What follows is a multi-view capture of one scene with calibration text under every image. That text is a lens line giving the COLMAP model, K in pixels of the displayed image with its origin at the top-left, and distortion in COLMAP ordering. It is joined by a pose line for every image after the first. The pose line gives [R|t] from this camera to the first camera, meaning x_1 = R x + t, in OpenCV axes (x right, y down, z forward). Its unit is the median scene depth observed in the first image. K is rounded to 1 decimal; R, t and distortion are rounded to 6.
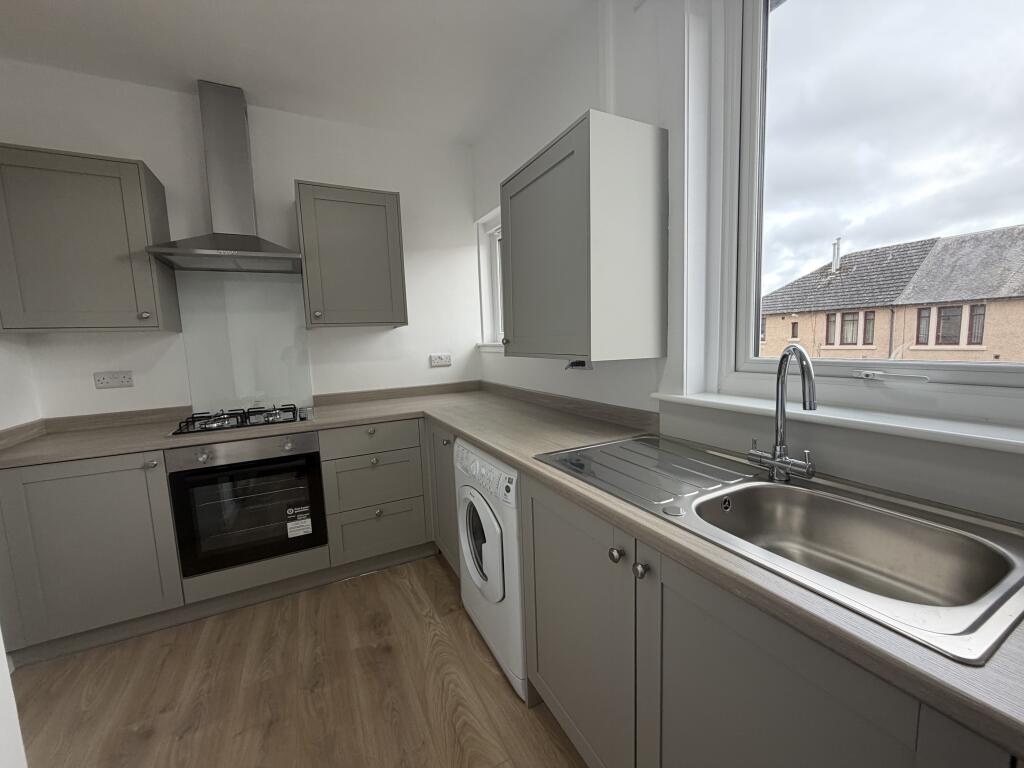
lens RADIAL K [[400.2, 0, 512.0], [0, 400.2, 384.0], [0, 0, 1]] dist [-0.000454, 0.000165]
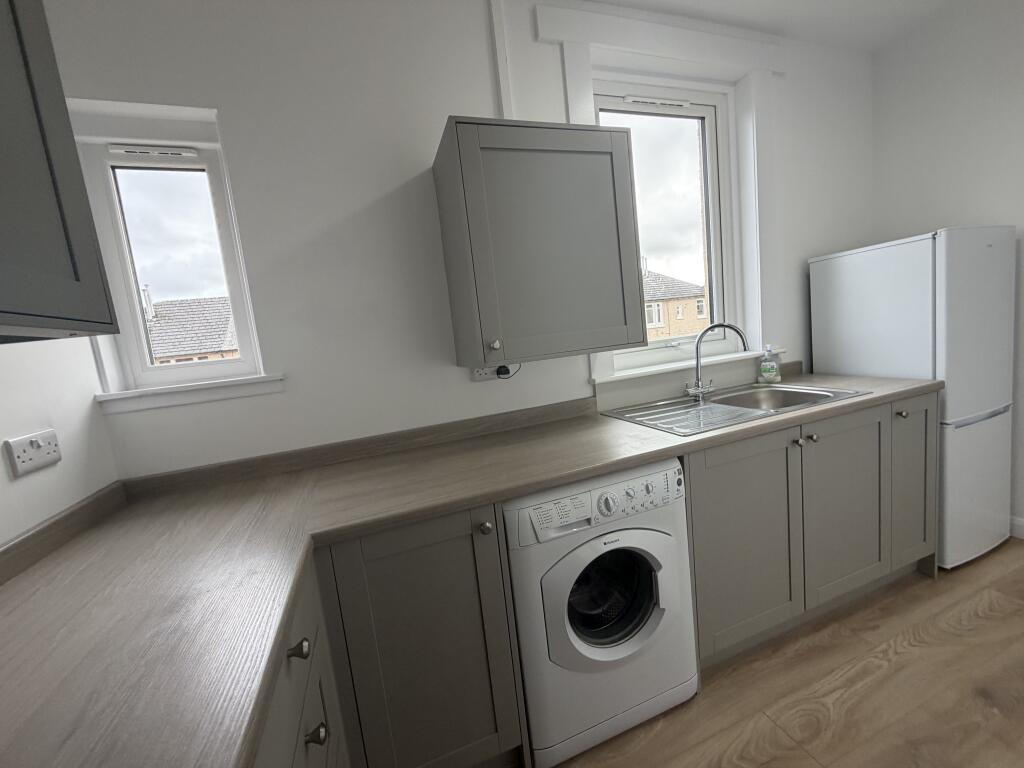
lens RADIAL K [[400.2, 0, 512.0], [0, 400.2, 384.0], [0, 0, 1]] dist [-0.000454, 0.000165]
pose [[0.130549, -0.094487, 0.986929, -0.535627], [0.213448, 0.974784, 0.065090, -0.060816], [-0.968193, 0.202161, 0.147425, 0.660021]]
